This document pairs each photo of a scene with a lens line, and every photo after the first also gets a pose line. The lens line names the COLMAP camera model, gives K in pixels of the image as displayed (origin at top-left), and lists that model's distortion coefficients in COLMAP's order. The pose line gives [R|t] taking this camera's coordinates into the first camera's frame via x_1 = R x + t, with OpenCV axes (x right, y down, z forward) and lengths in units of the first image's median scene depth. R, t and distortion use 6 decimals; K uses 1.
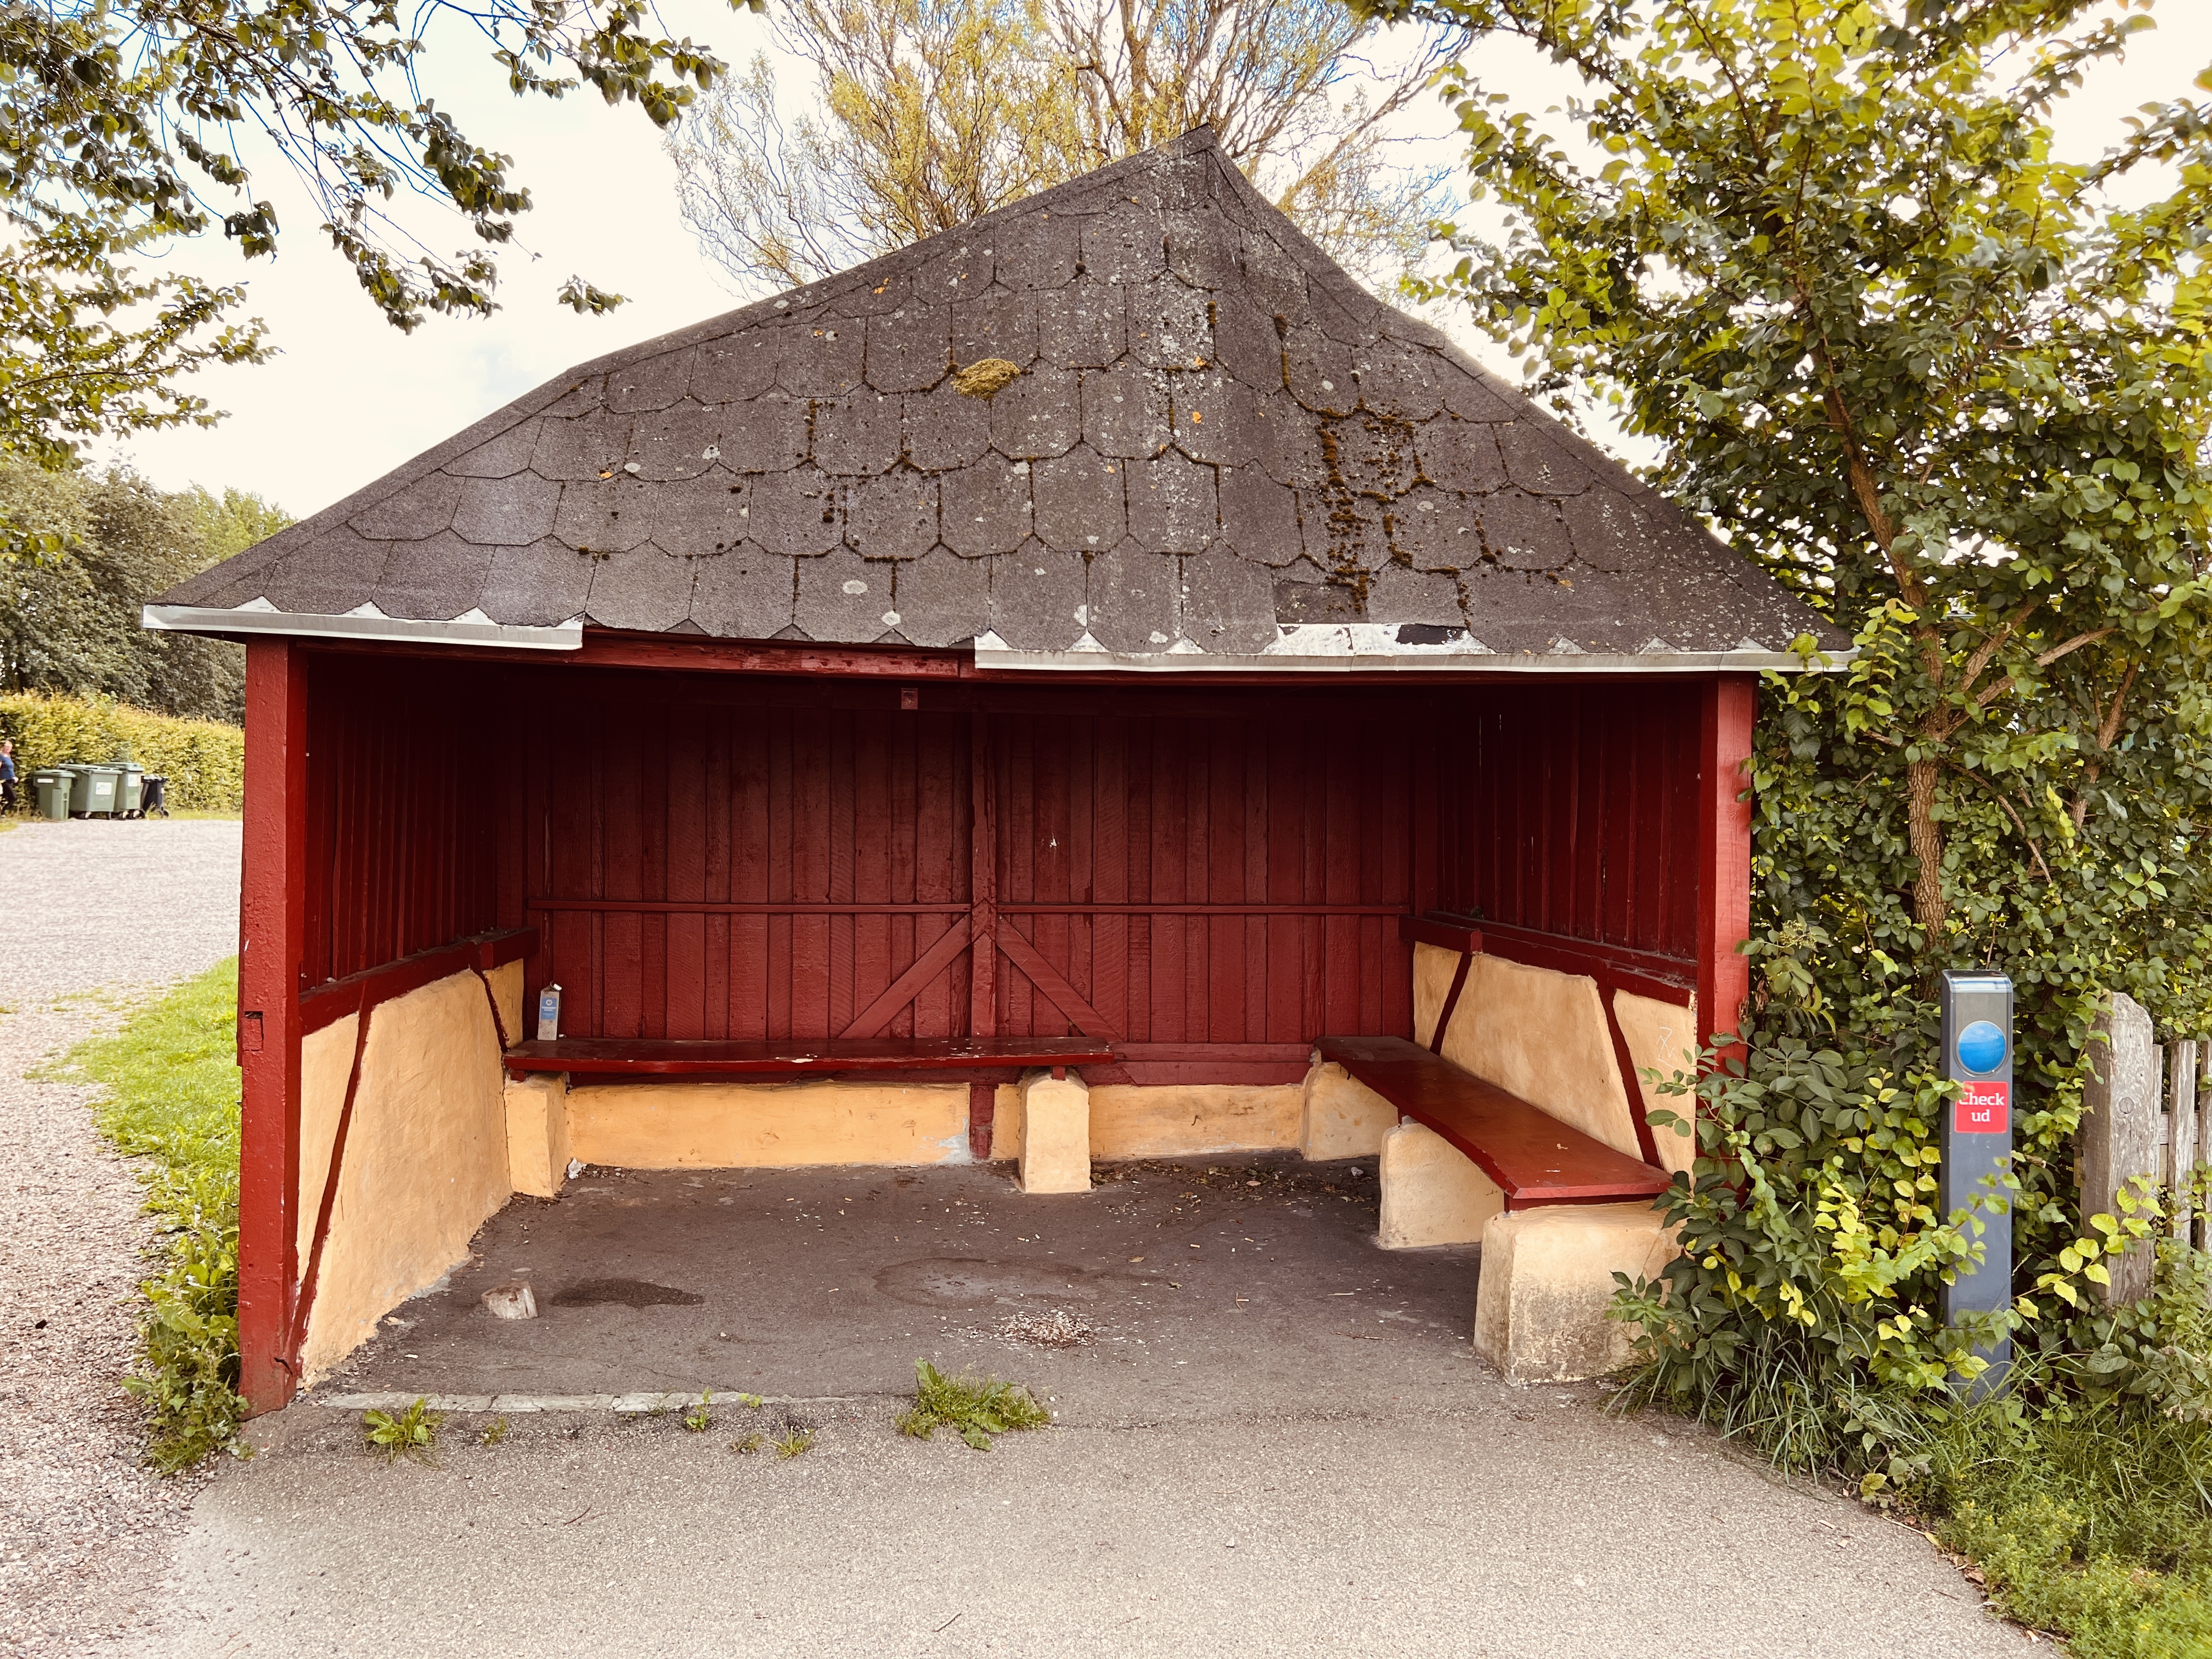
lens RADIAL K [[1615.3, 0, 1106.0], [0, 1615.3, 829.5], [0, 0, 1]] dist [0.106955, -0.130870]
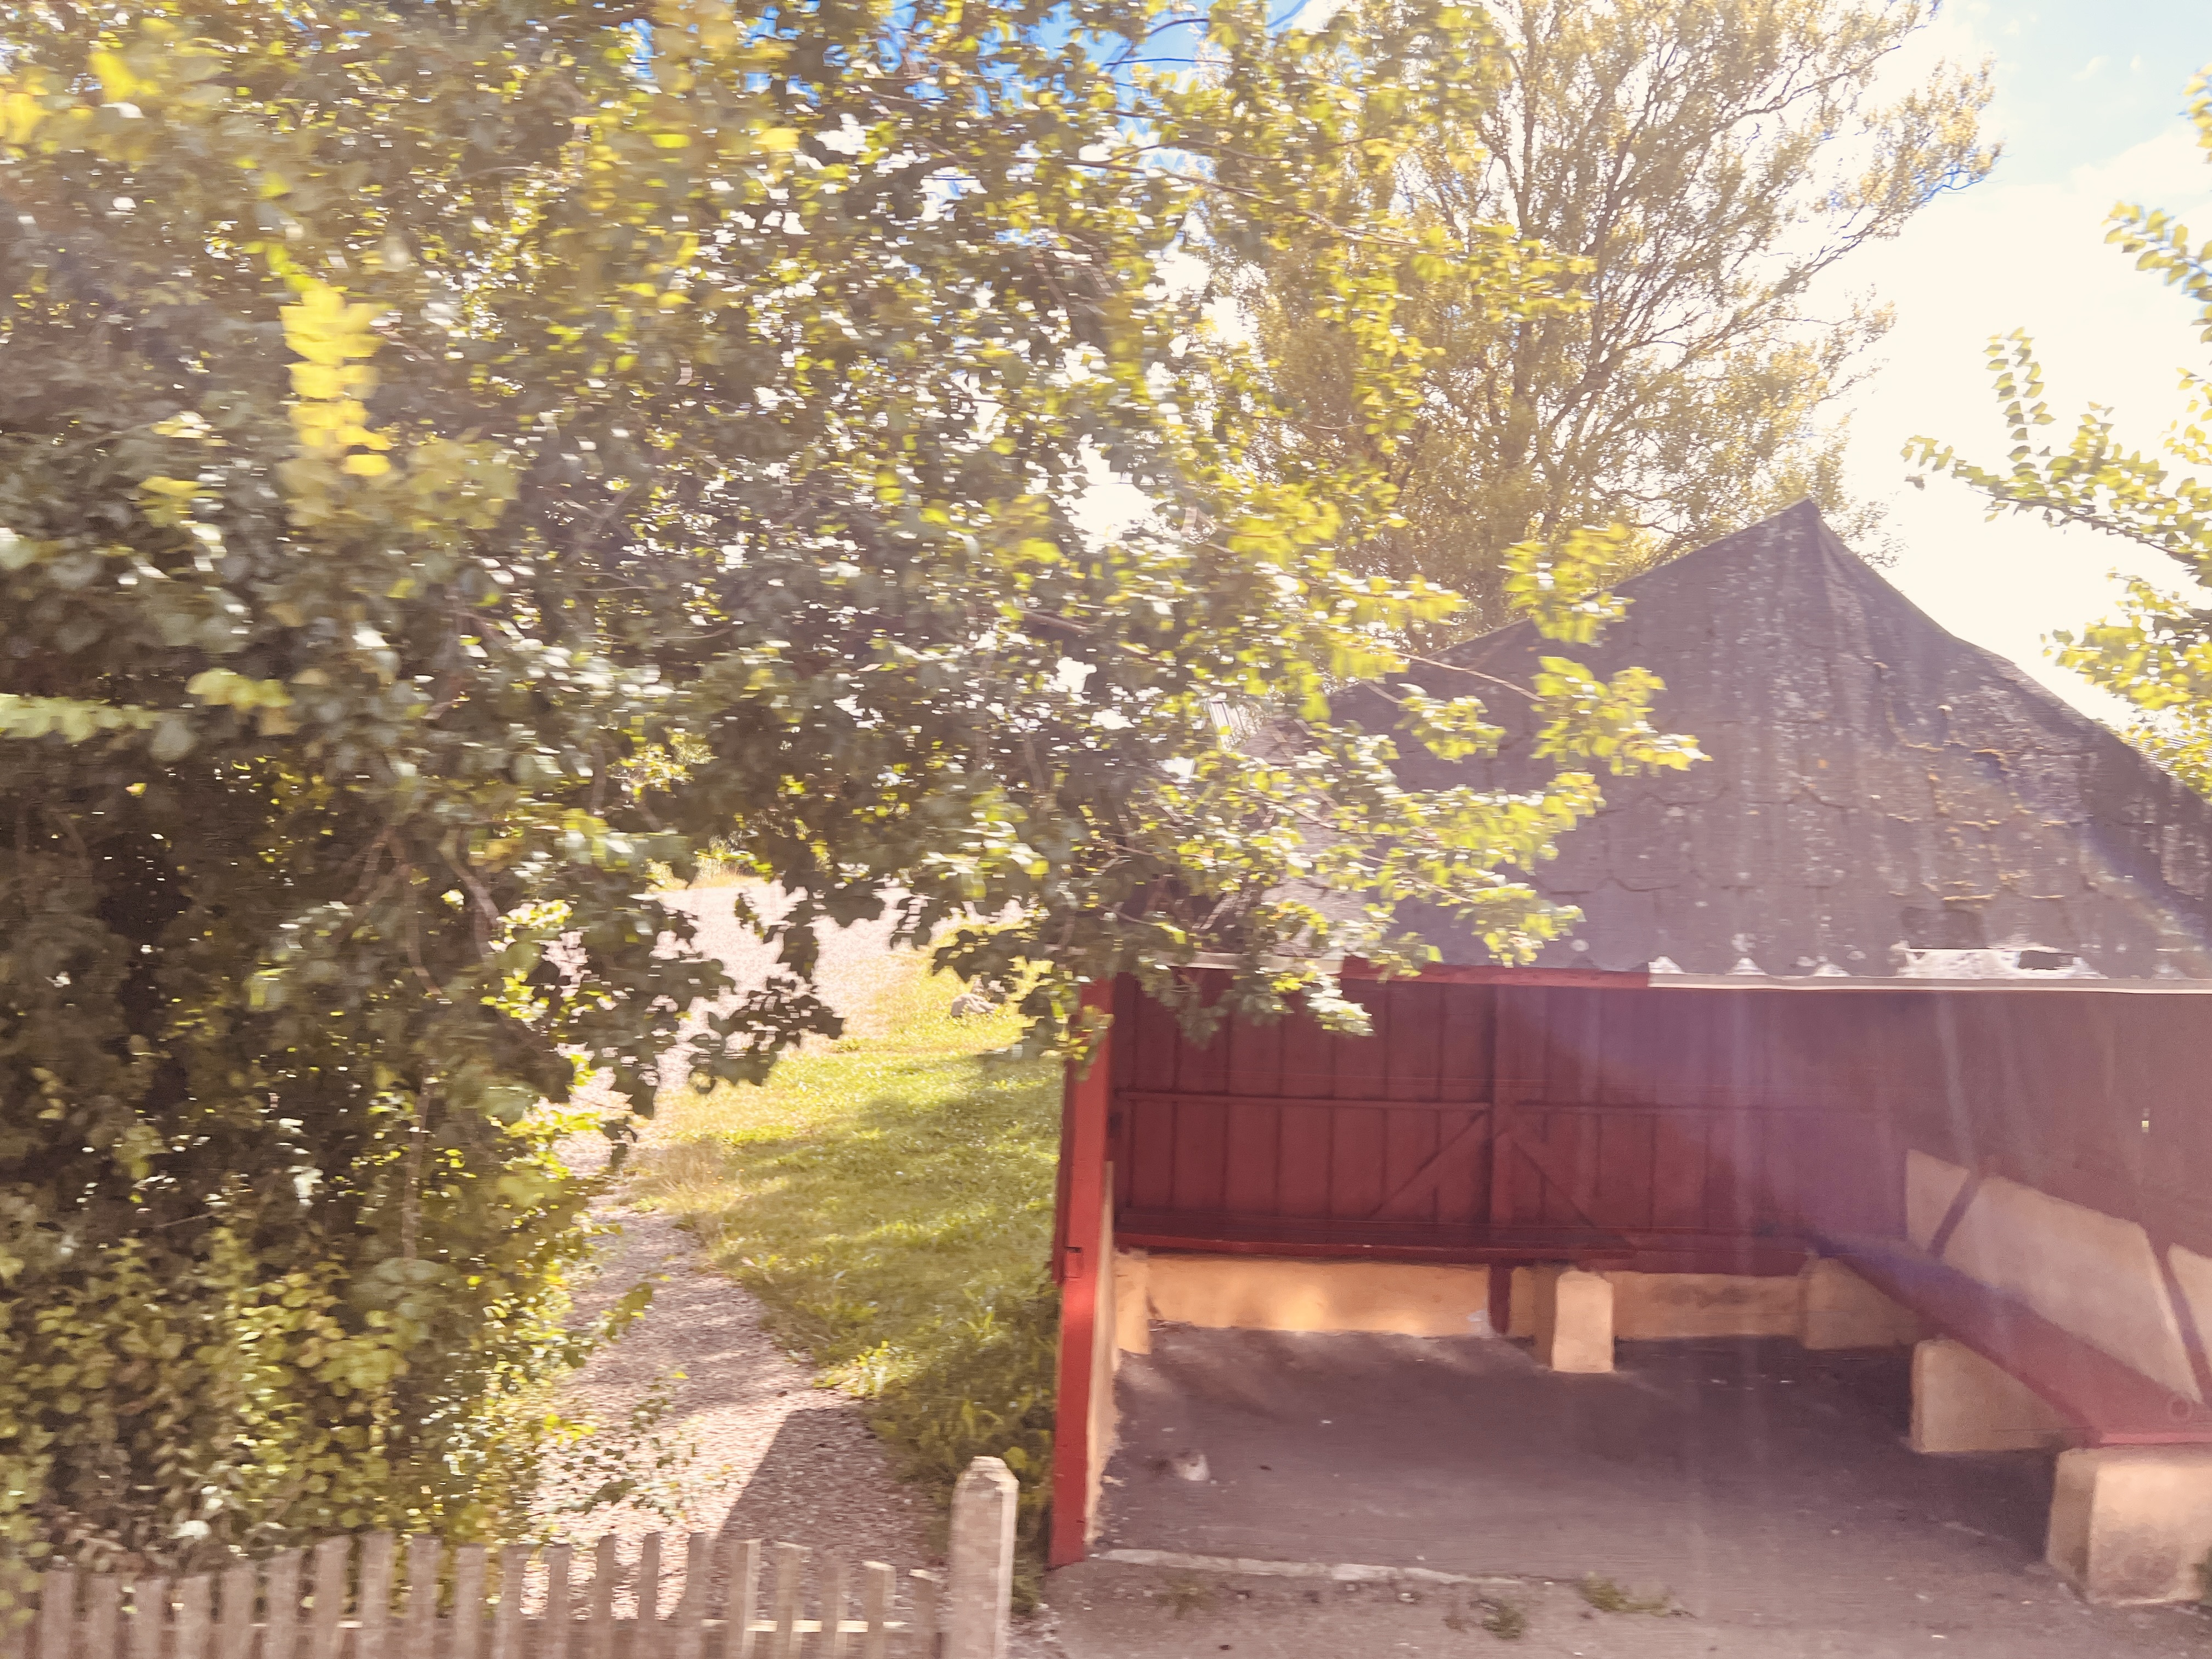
lens RADIAL K [[1666.5, 0, 1126.0], [0, 1666.5, 823.1], [0, 0, 1]] dist [0.112537, -0.146667]
pose [[0.992211, 0.011381, -0.124050, -0.288359], [-0.015010, 0.999485, -0.028362, -0.164522], [0.123664, 0.030003, 0.991871, -0.277895]]
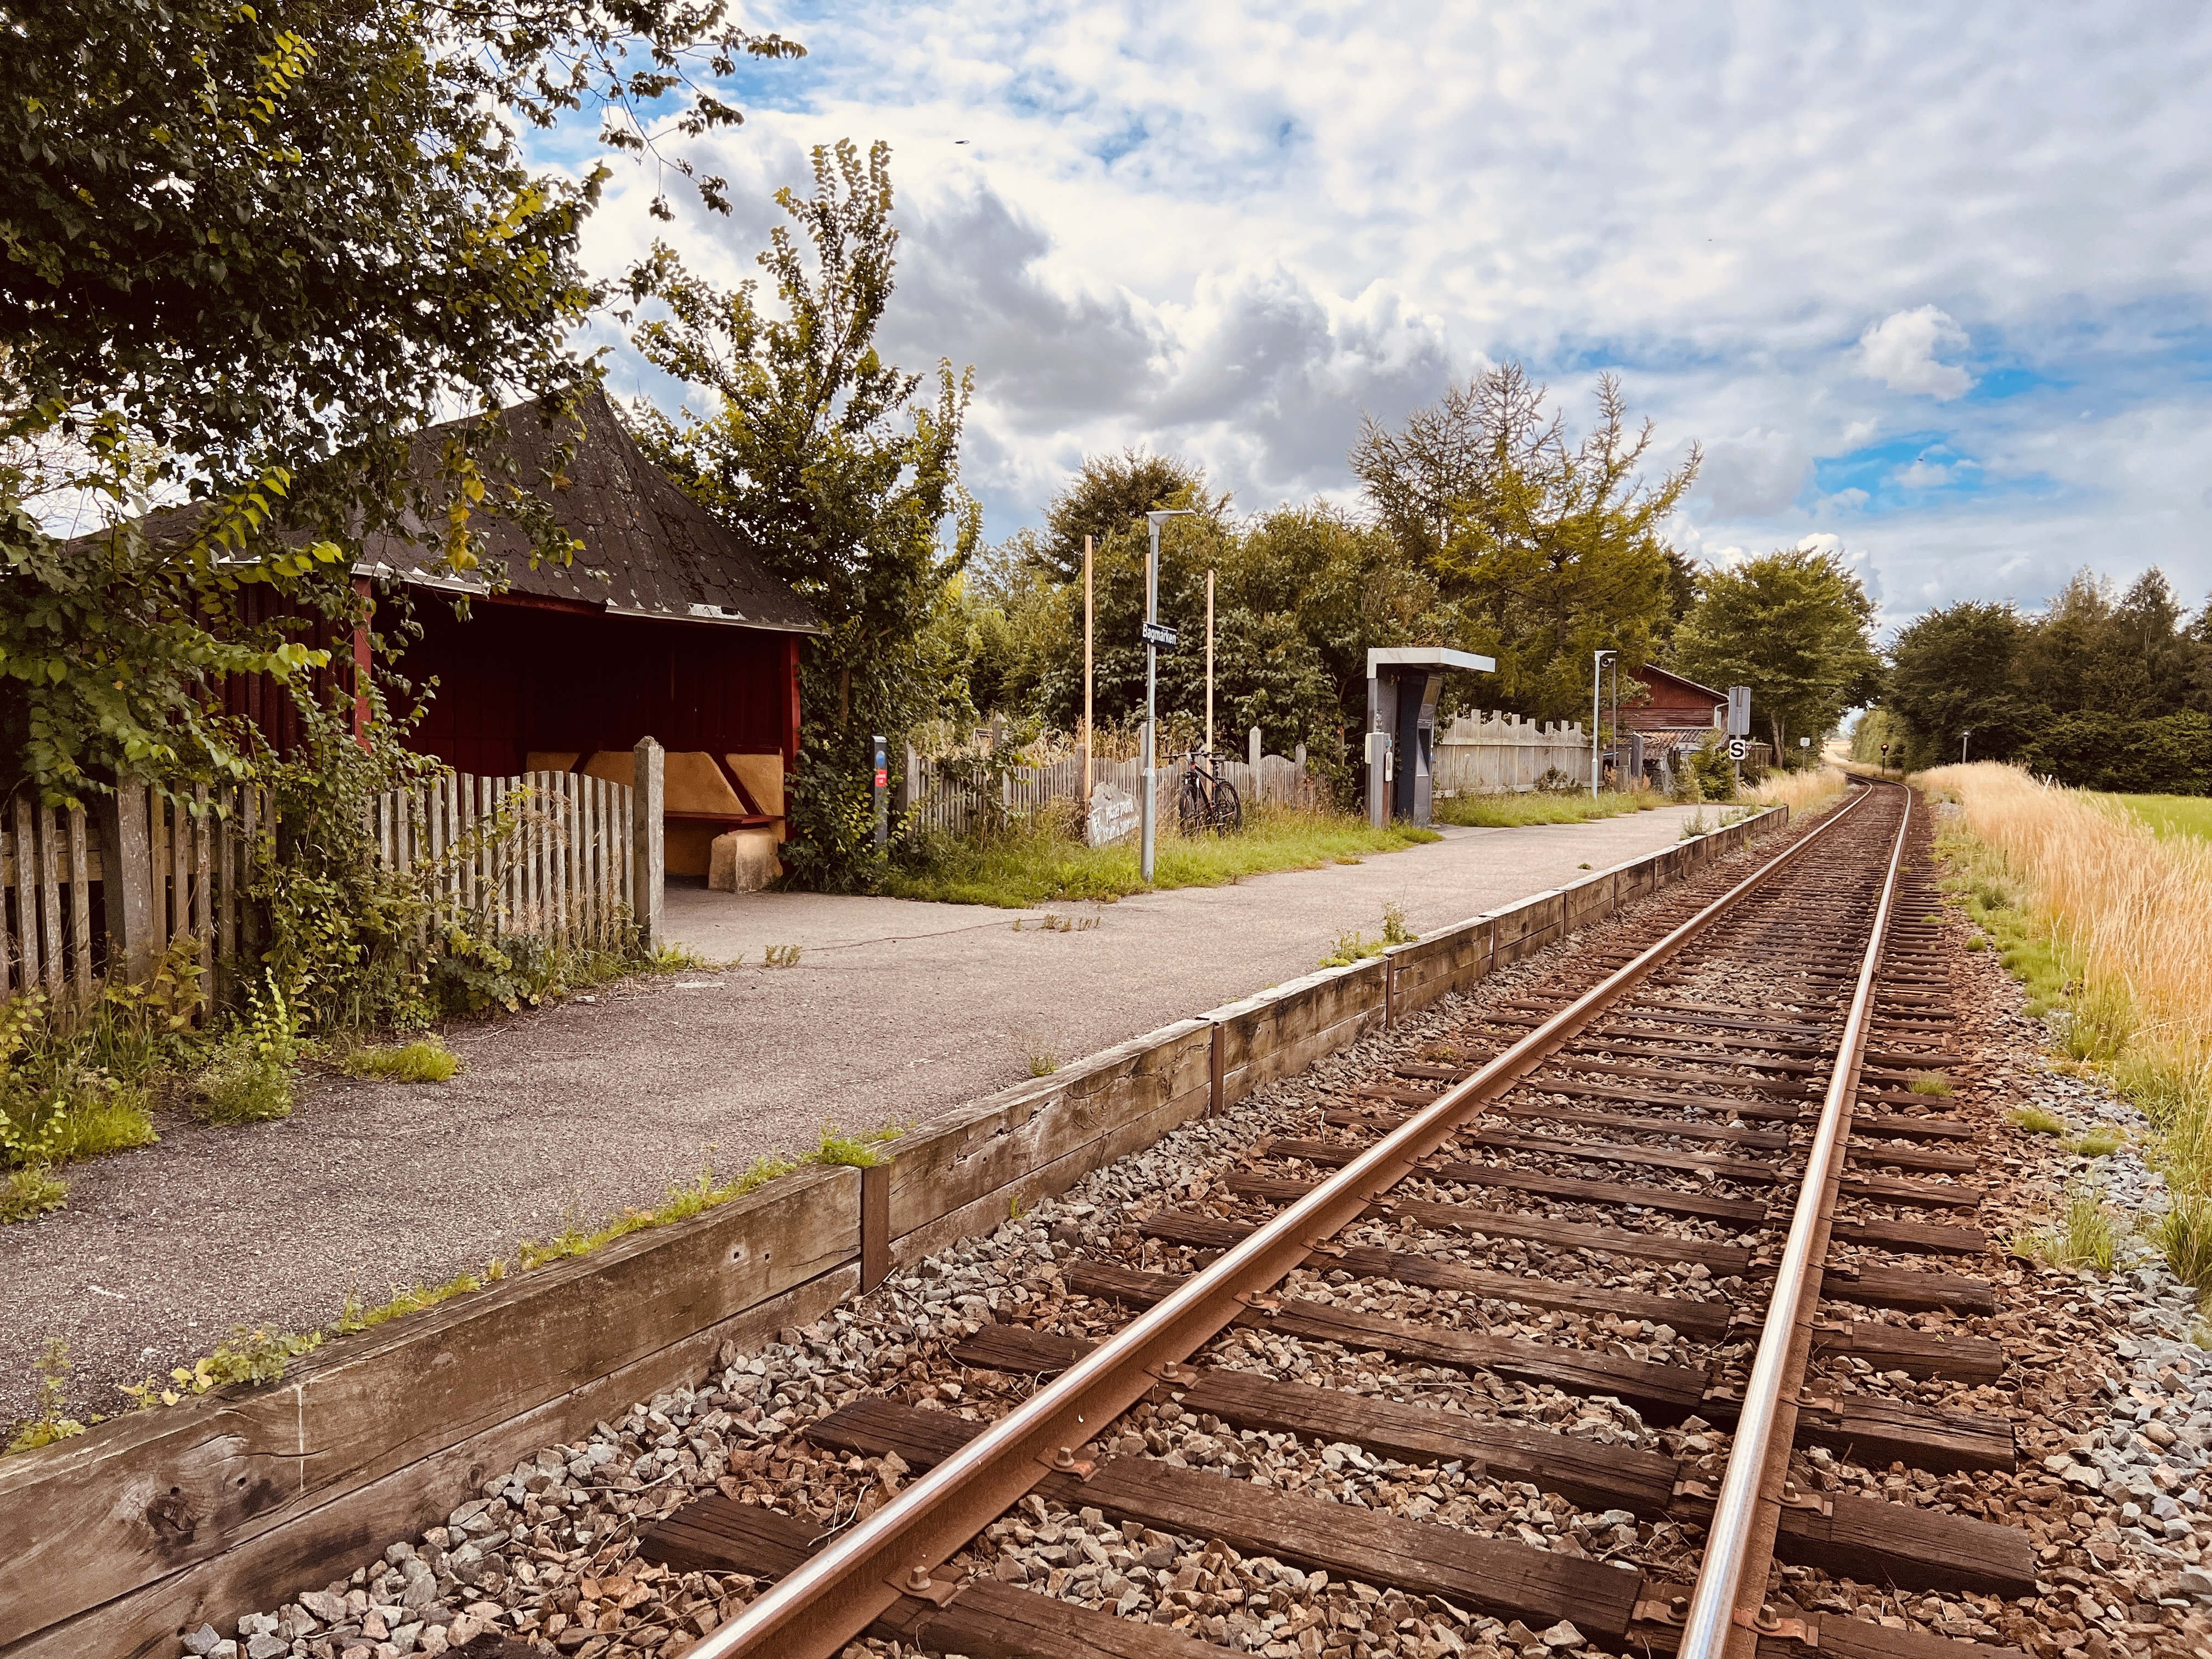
lens RADIAL K [[1639.3, 0, 1134.7], [0, 1639.3, 855.9], [0, 0, 1]] dist [0.099804, 0.000719]
pose [[0.543153, -0.052528, 0.837989, -1.663934], [0.001166, 0.998087, 0.061807, 0.109633], [-0.839633, -0.032593, 0.542176, -1.010114]]
